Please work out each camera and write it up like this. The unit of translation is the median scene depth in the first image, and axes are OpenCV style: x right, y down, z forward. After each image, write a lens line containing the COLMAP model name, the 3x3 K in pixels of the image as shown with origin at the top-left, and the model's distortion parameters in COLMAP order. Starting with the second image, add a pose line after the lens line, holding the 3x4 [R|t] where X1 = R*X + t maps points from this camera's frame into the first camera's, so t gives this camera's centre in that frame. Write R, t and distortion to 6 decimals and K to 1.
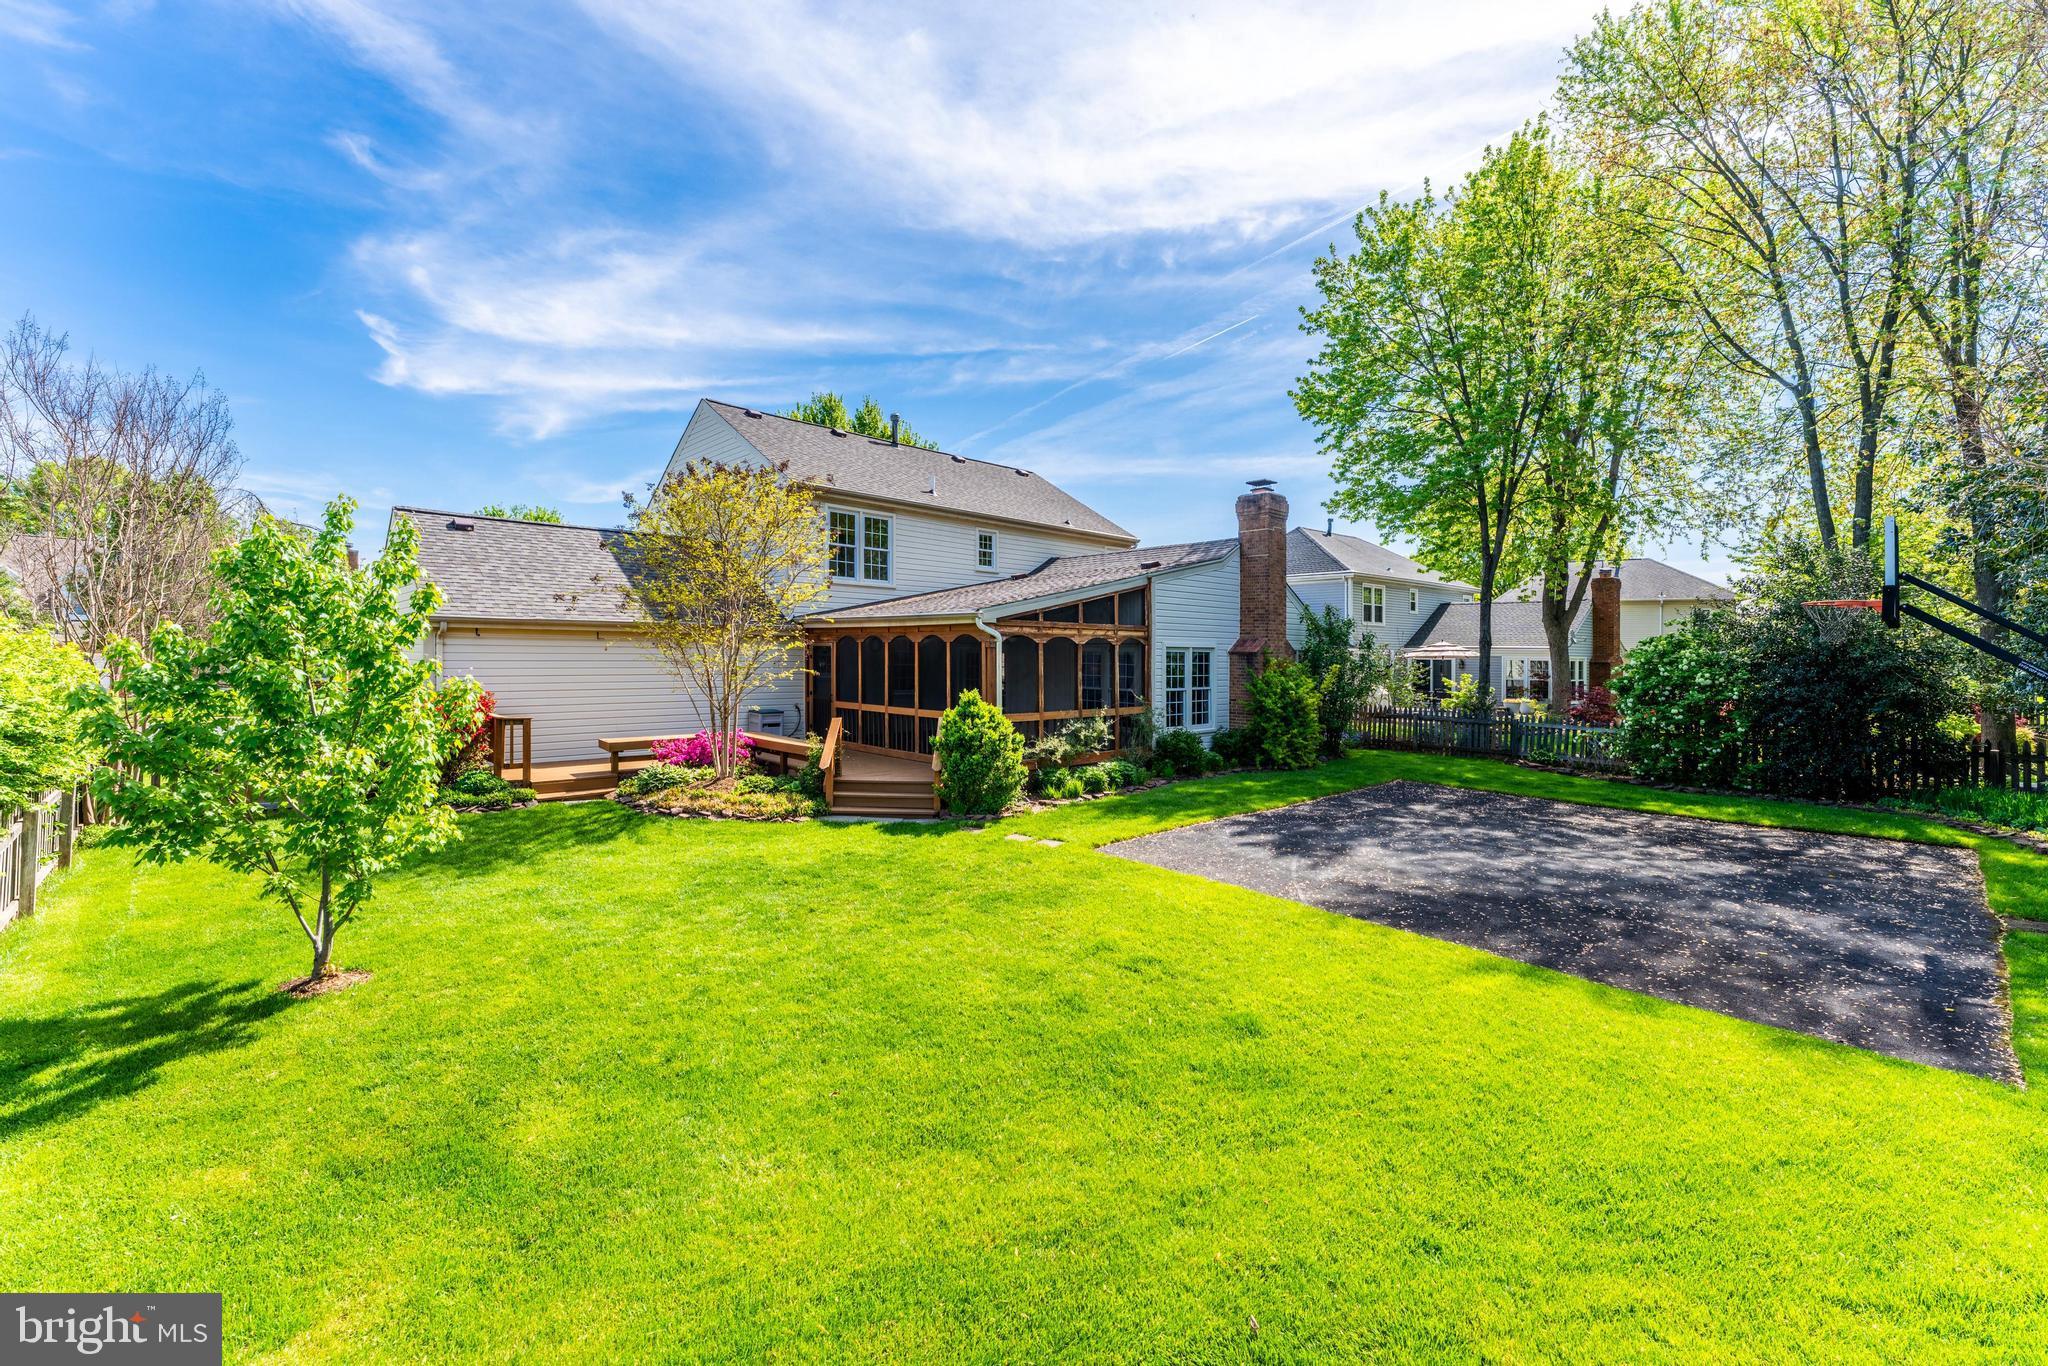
lens RADIAL K [[820.3, 0, 1033.1], [0, 820.3, 679.2], [0, 0, 1]] dist [0.001750, 0.000239]
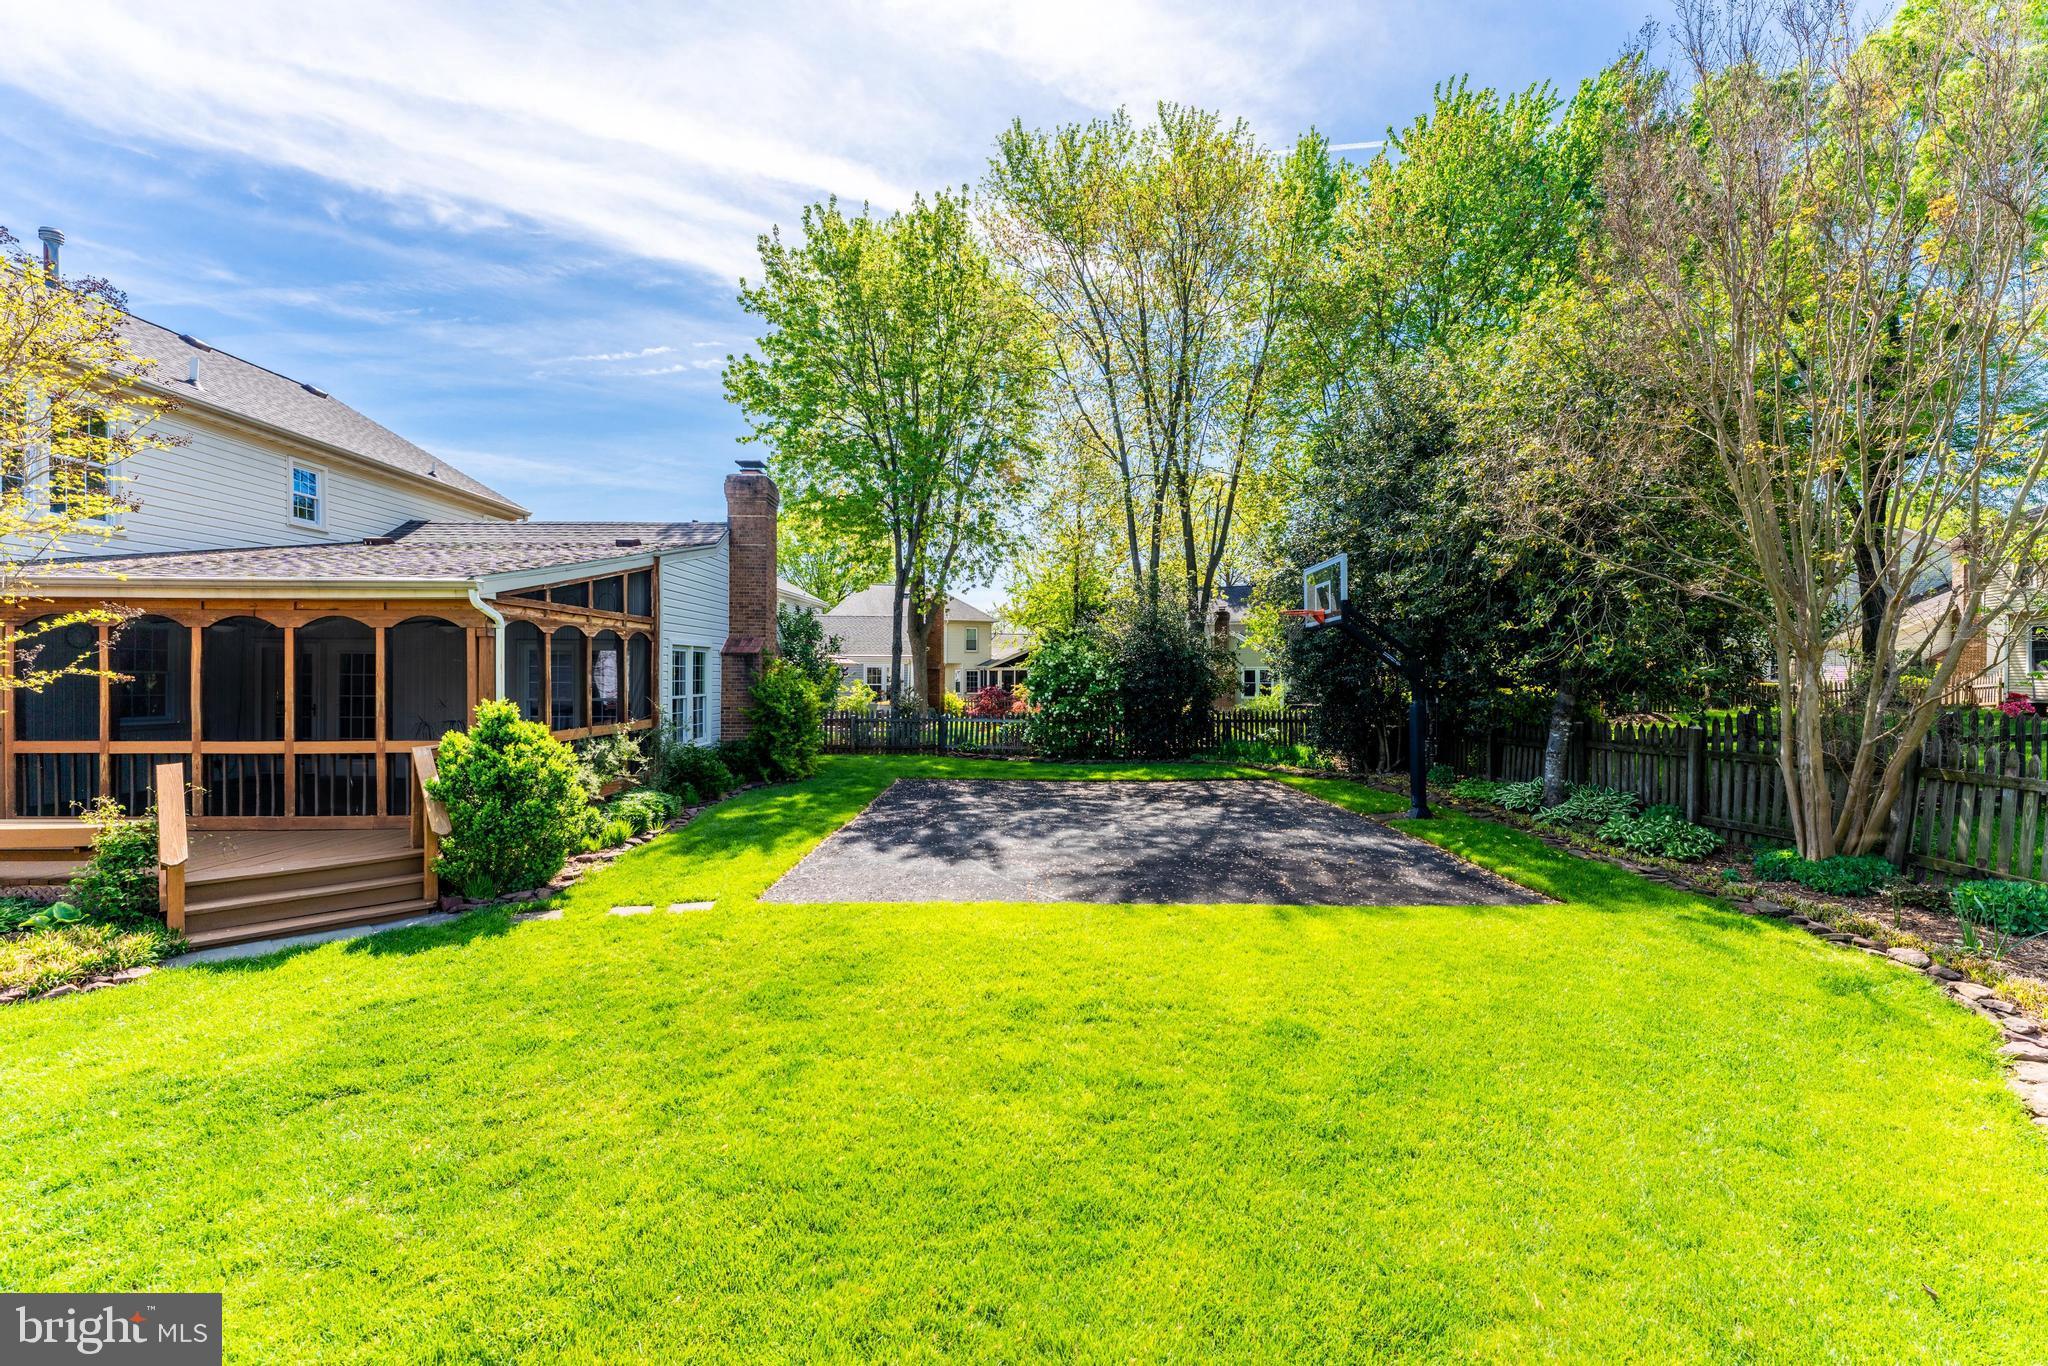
lens RADIAL K [[820.3, 0, 1033.1], [0, 820.3, 679.2], [0, 0, 1]] dist [0.001750, 0.000239]
pose [[0.674788, -0.015703, 0.737845, -0.216793], [0.027526, 0.999613, -0.003900, 0.008740], [-0.737498, 0.022941, 0.674959, 0.209800]]
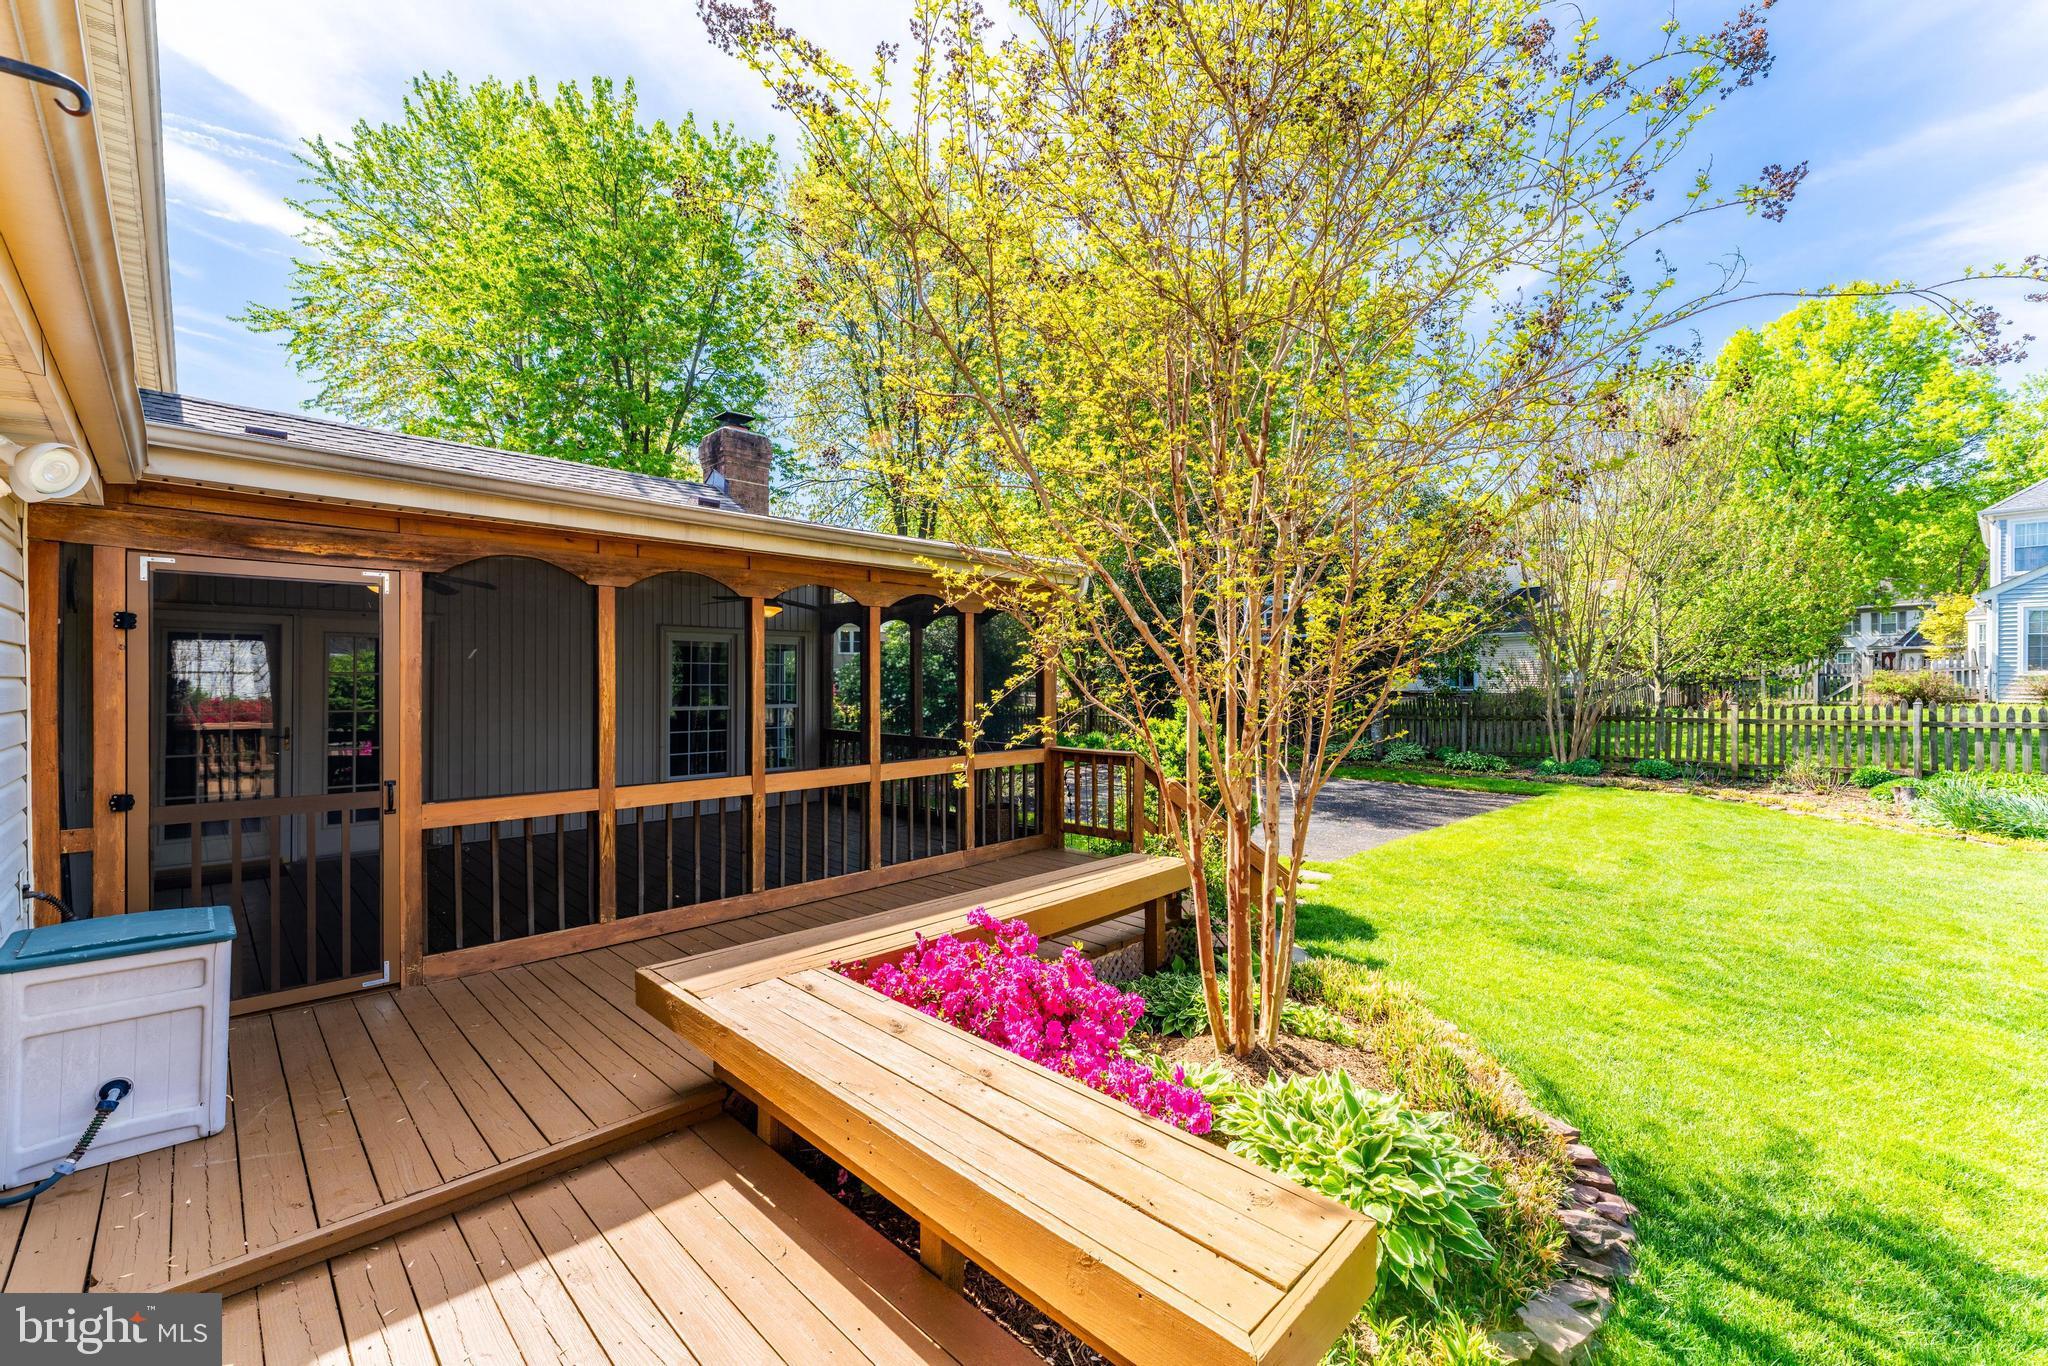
lens RADIAL K [[820.3, 0, 1033.1], [0, 820.3, 679.2], [0, 0, 1]] dist [0.001750, 0.000239]
pose [[-0.029692, -0.012045, 0.999487, -0.567578], [0.029800, 0.999472, 0.012930, -0.011412], [-0.999115, 0.030168, -0.029318, 0.929460]]
